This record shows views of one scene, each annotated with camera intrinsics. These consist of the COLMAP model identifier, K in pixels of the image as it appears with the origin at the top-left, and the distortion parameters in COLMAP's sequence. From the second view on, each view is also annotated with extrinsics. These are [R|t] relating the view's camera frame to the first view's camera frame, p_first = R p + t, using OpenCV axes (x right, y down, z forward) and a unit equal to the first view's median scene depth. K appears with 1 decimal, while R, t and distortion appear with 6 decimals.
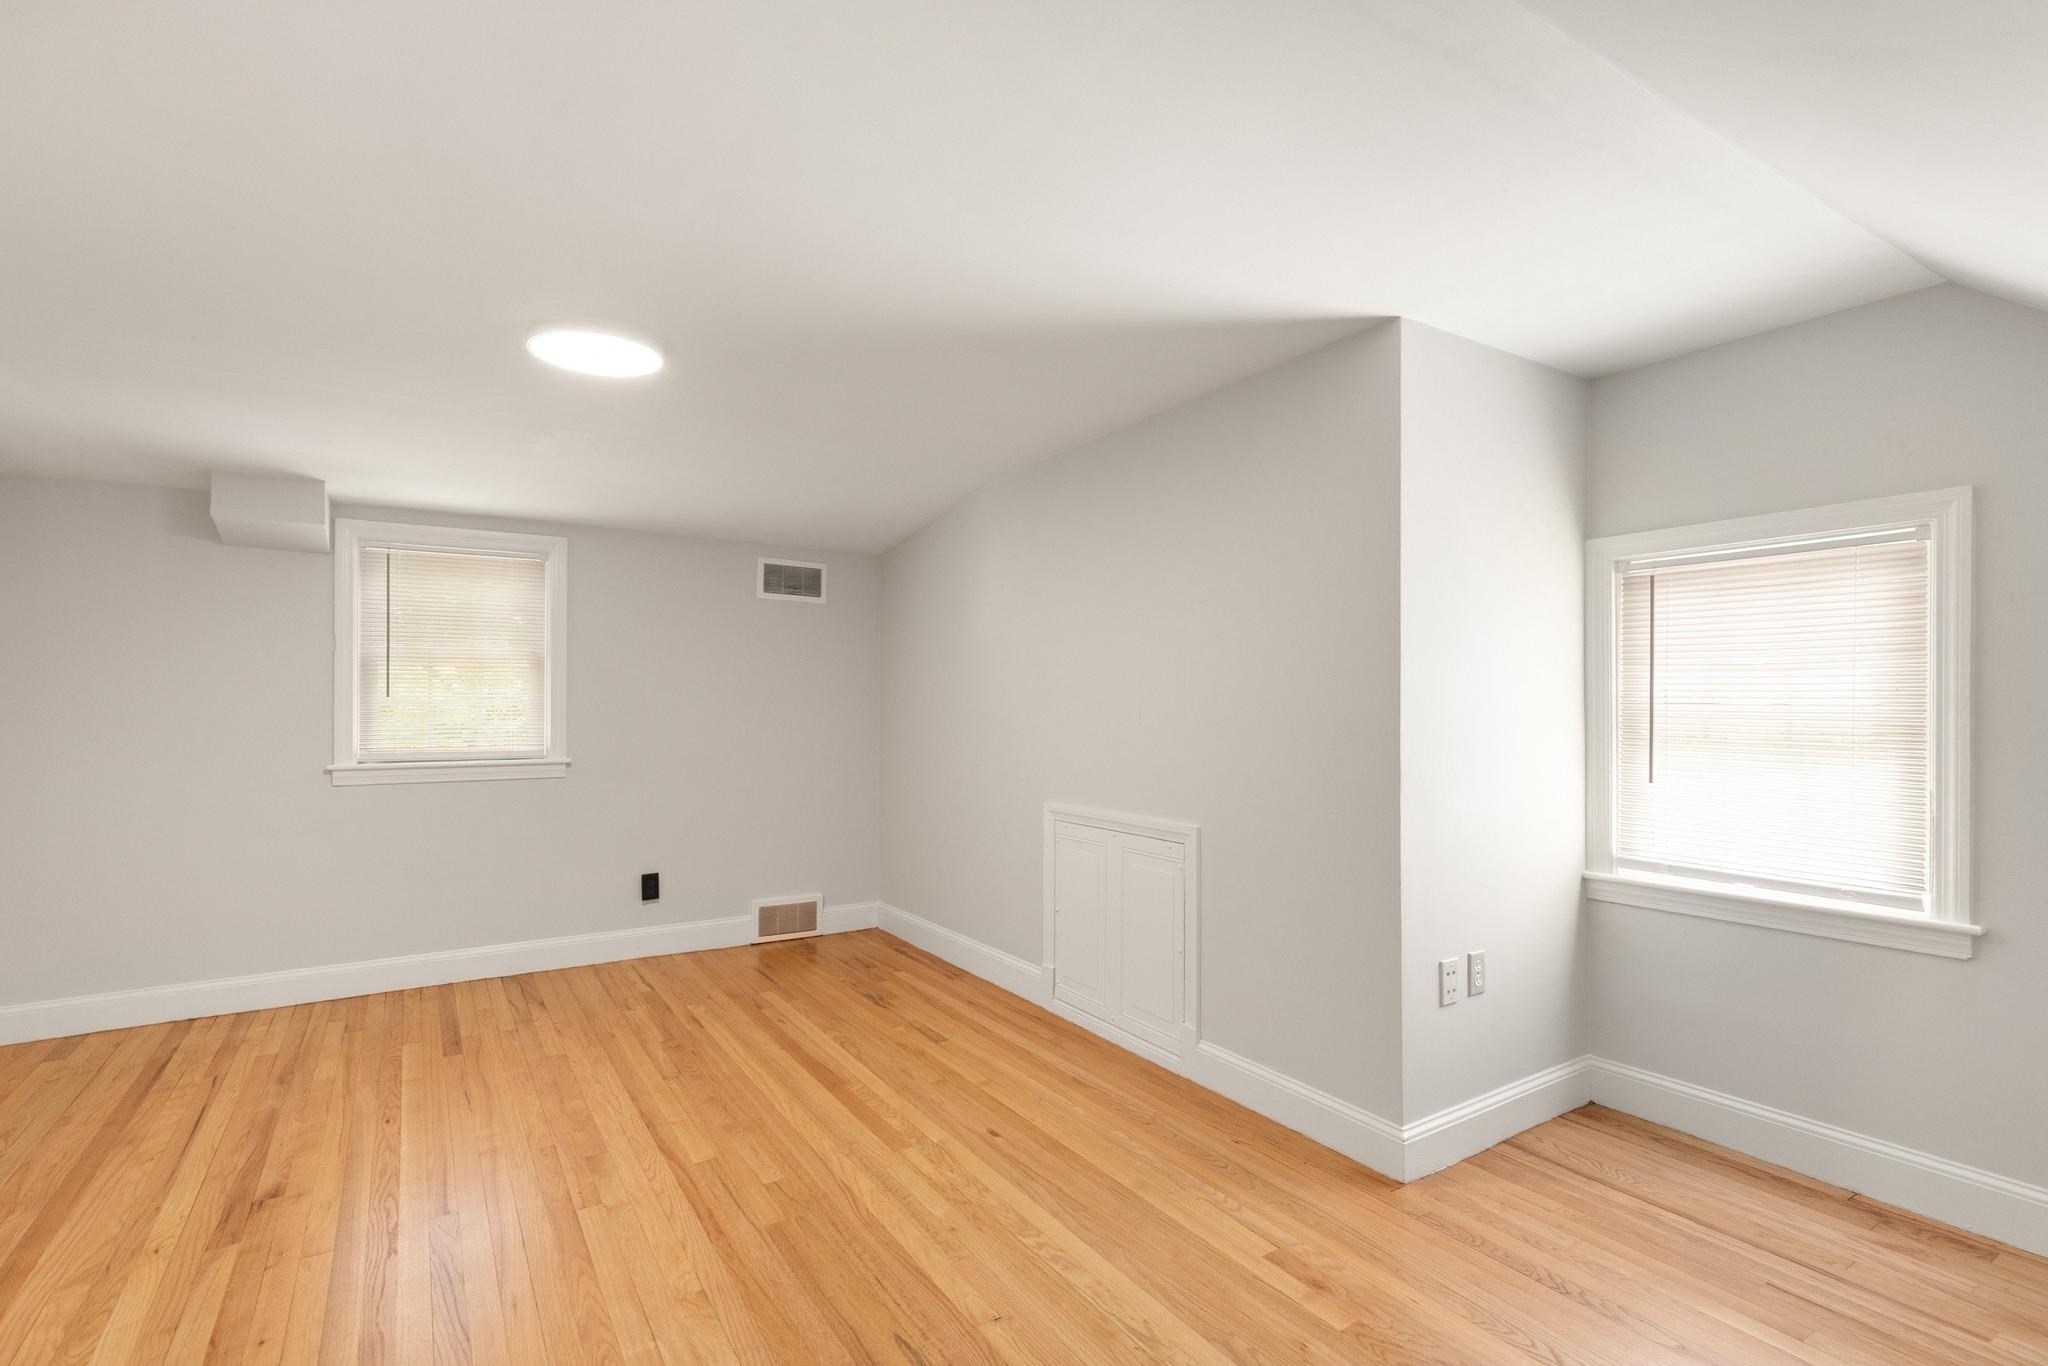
lens RADIAL K [[959.6, 0, 1024.8], [0, 959.6, 709.0], [0, 0, 1]] dist [0.008290, -0.001793]
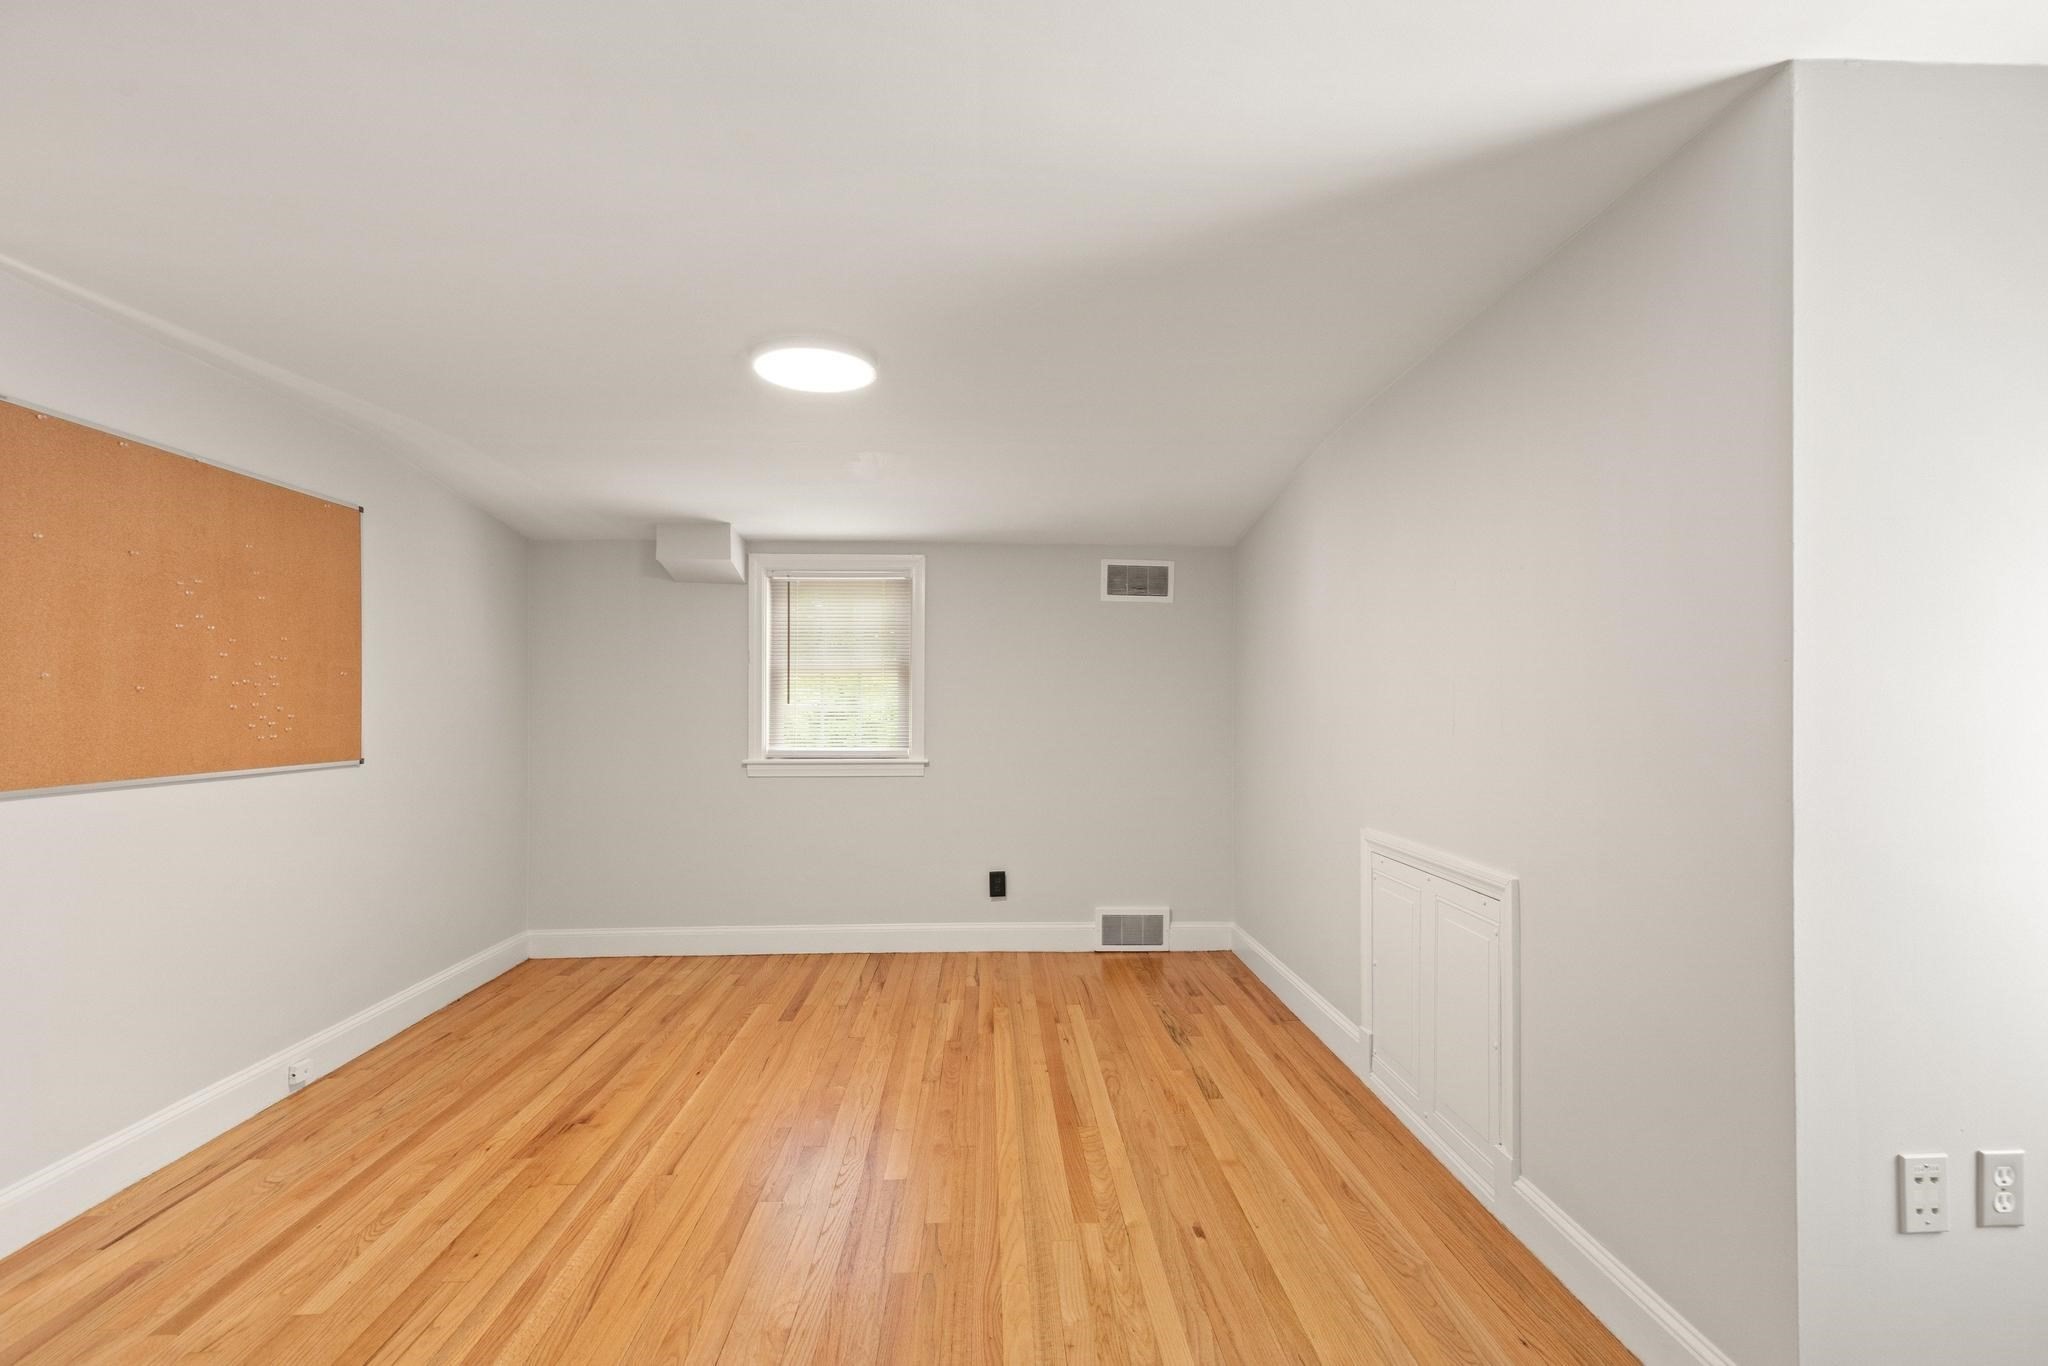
lens RADIAL K [[939.0, 0, 1028.8], [0, 939.0, 708.4], [0, 0, 1]] dist [0.005682, -0.001027]
pose [[0.867422, 0.000499, -0.497573, 0.197167], [-0.001942, 0.999995, -0.002383, -0.003941], [0.497569, 0.003033, 0.867419, 0.184176]]
